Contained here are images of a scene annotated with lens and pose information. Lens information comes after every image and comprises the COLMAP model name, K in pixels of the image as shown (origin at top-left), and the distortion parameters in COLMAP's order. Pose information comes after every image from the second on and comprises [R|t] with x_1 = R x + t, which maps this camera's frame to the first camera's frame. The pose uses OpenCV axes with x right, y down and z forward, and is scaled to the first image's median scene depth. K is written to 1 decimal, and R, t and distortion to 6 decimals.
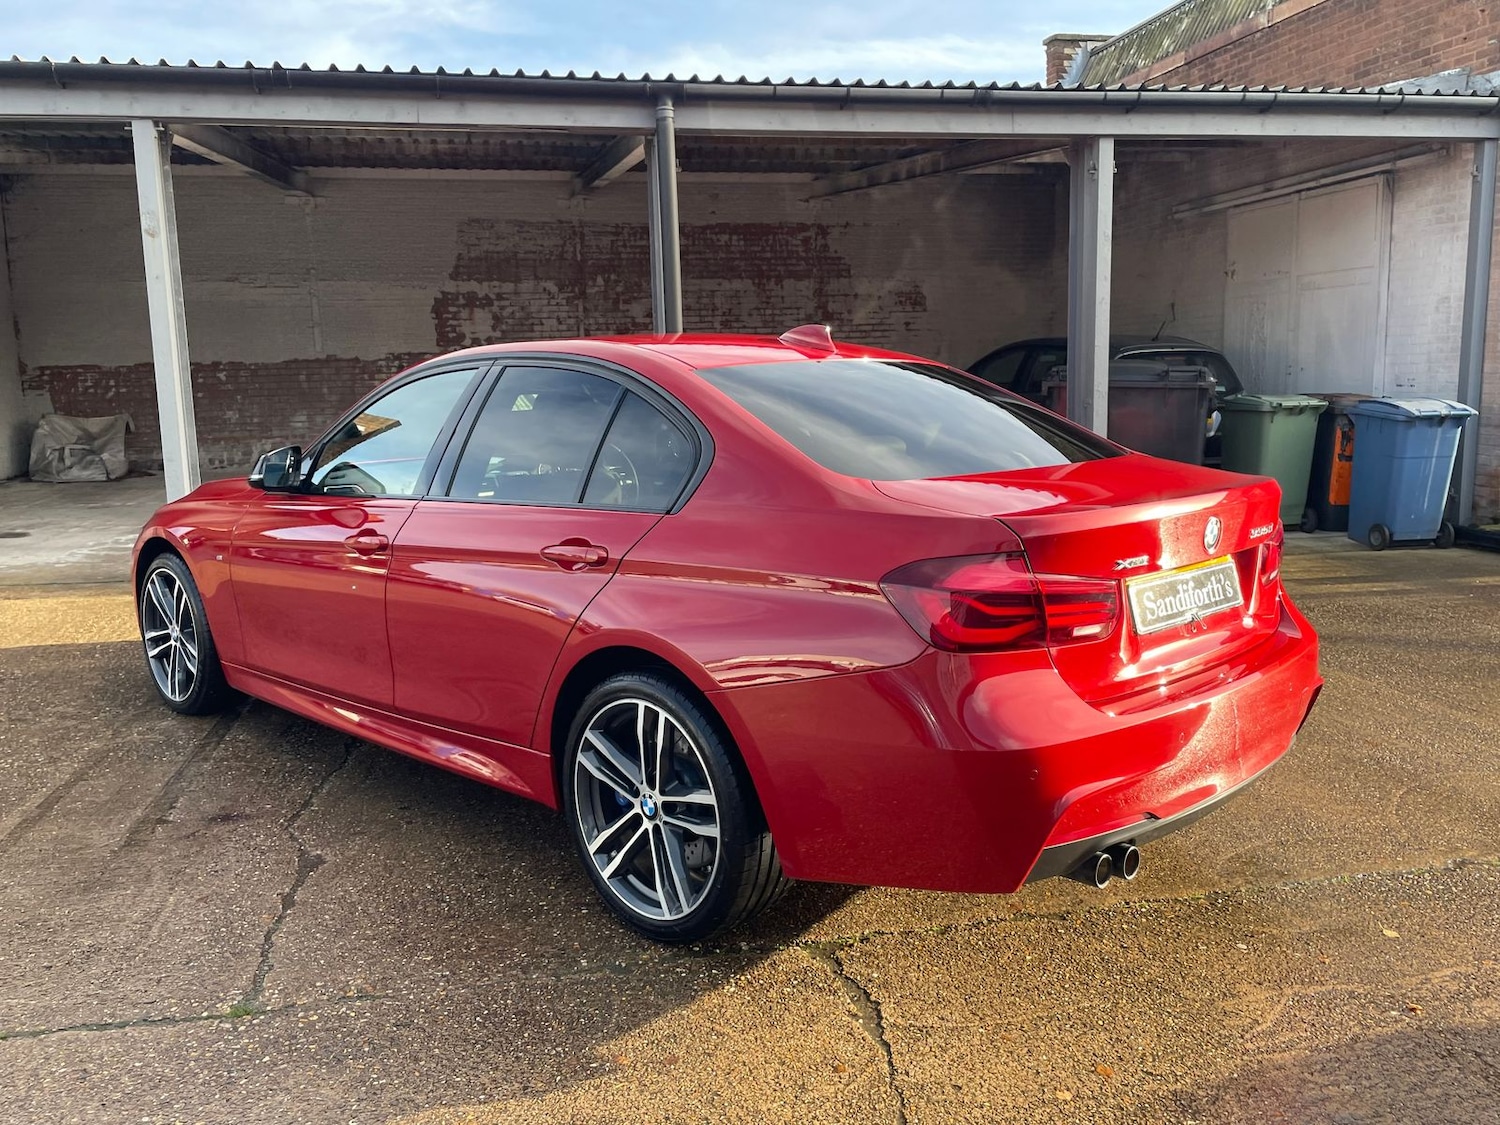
lens RADIAL K [[1222.7, 0, 767.2], [0, 1222.7, 552.0], [0, 0, 1]] dist [0.089755, -0.116620]
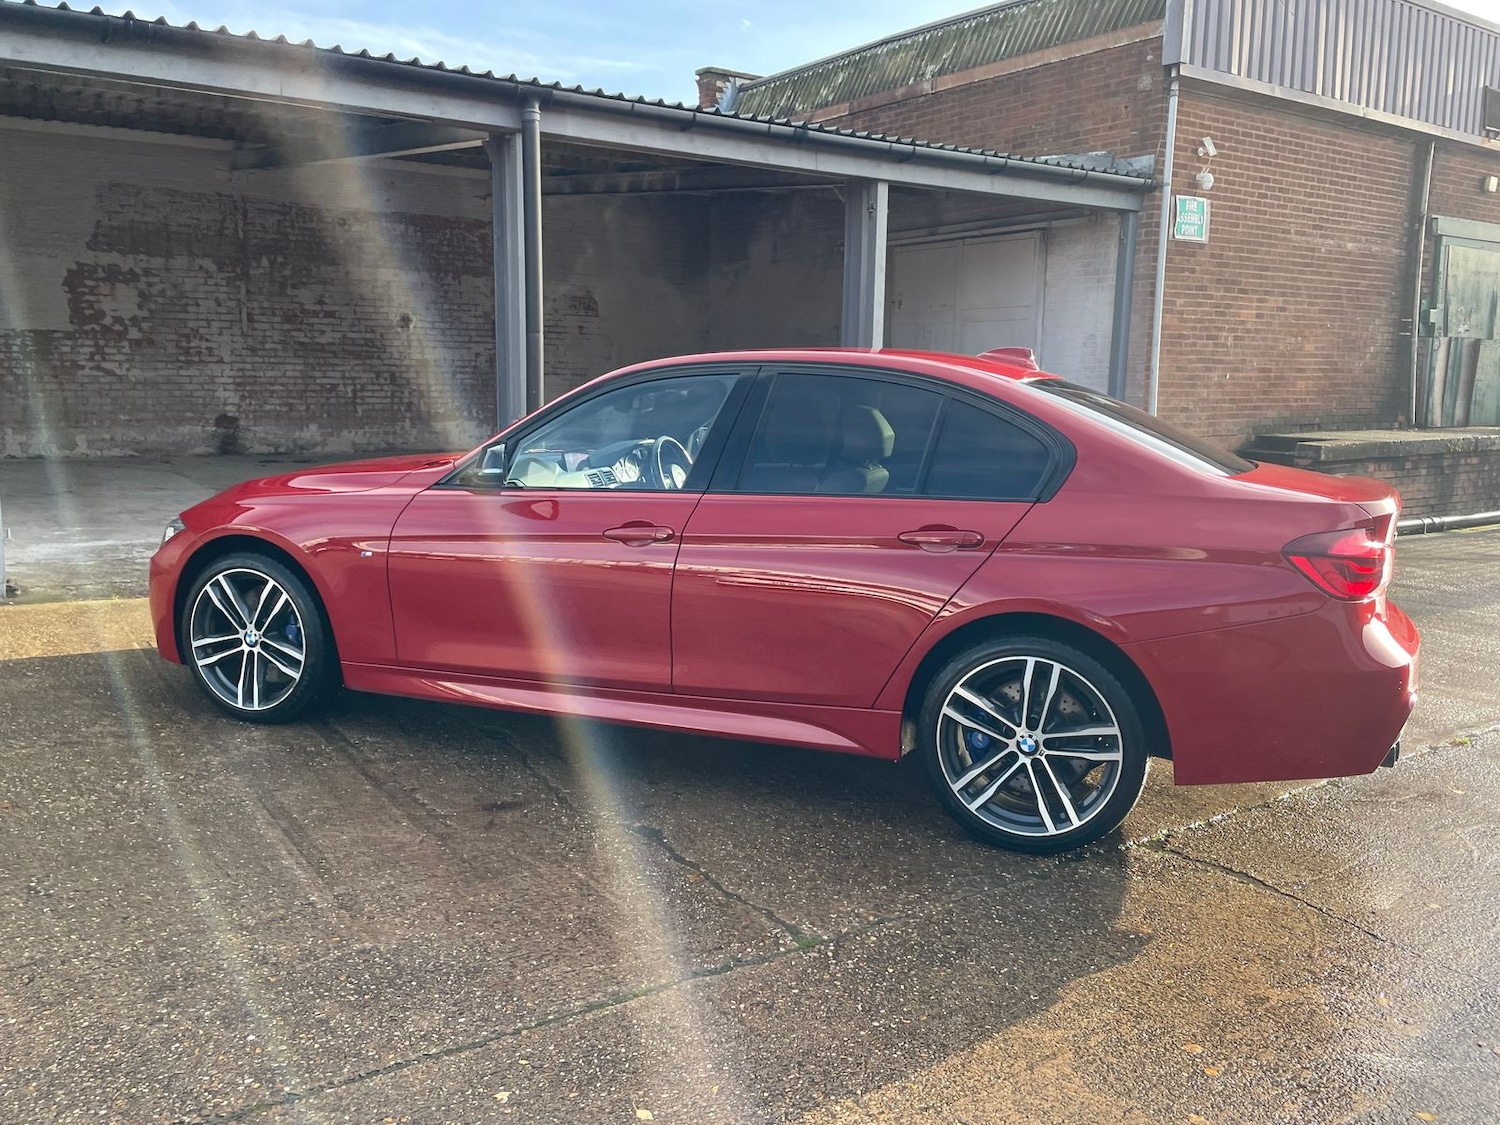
lens RADIAL K [[1222.7, 0, 767.6], [0, 1222.7, 547.5], [0, 0, 1]] dist [0.089755, -0.116620]
pose [[0.920256, -0.016483, 0.390971, -0.278746], [0.018483, 0.999828, -0.001353, 0.003465], [-0.390881, 0.008471, 0.920402, -0.006021]]
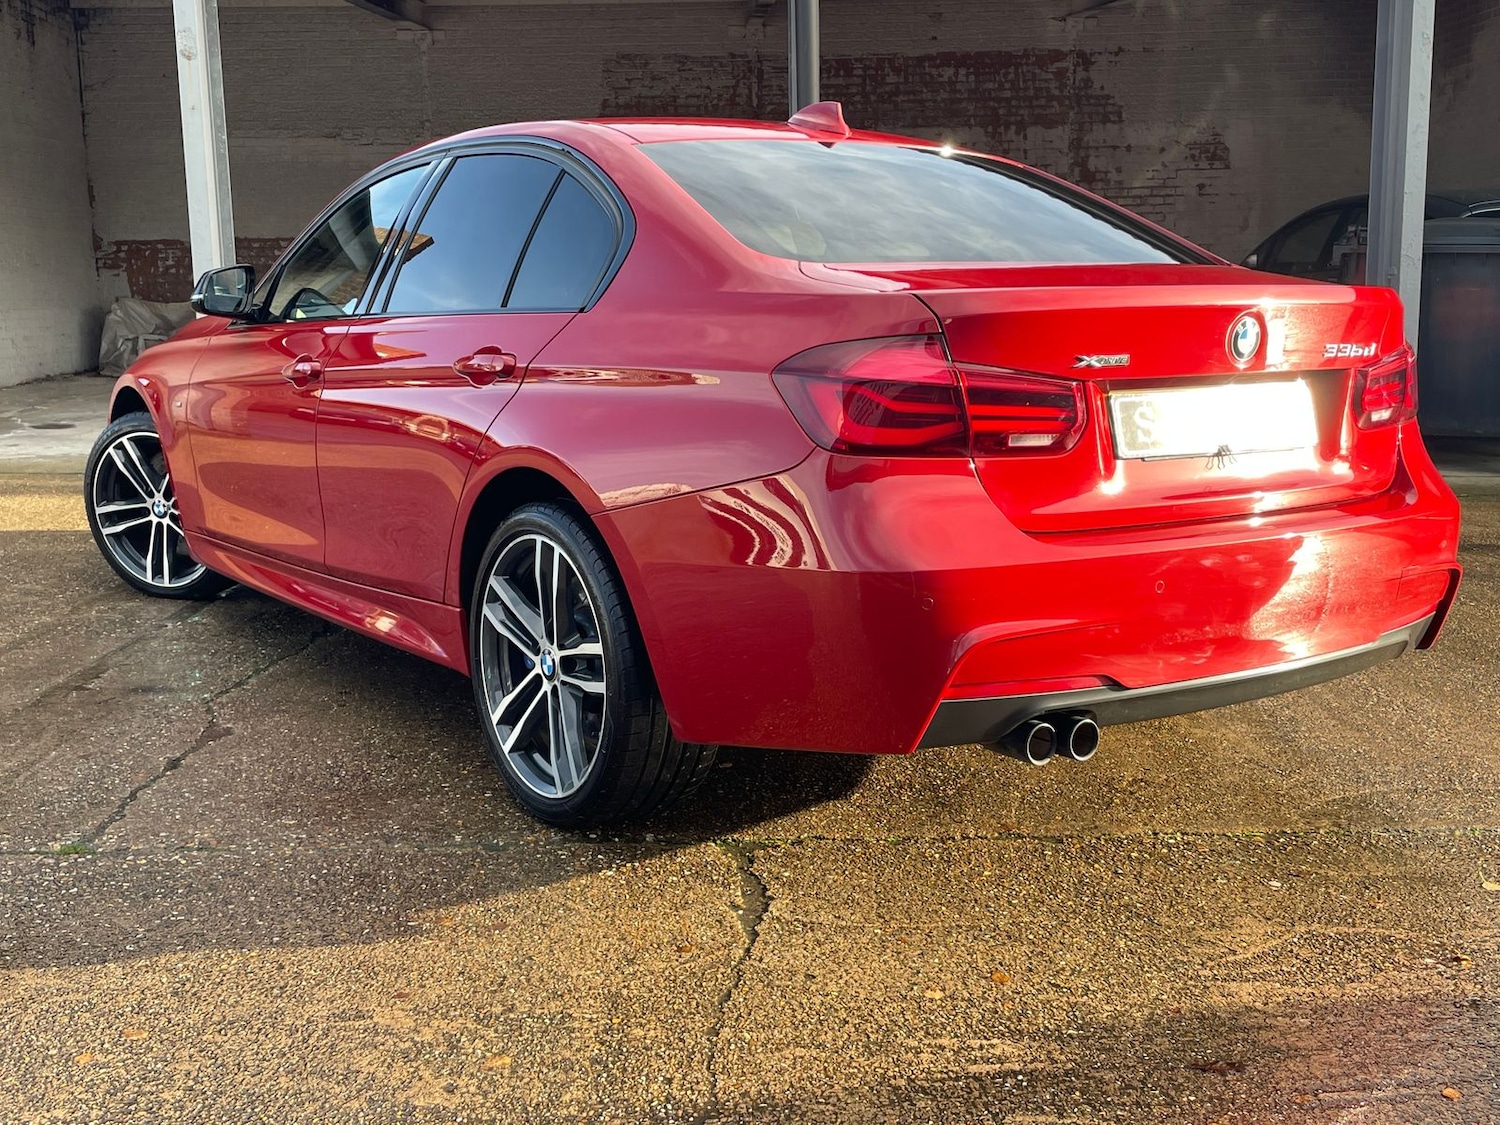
lens RADIAL K [[1634.7, 0, 736.2], [0, 1634.7, 550.2], [0, 0, 1]] dist [0.059012, 0.000000]
pose [[0.979756, 0.038599, -0.196439, 0.085150], [-0.035233, 0.999167, 0.020605, 0.035338], [0.197071, -0.013266, 0.980299, -0.021681]]
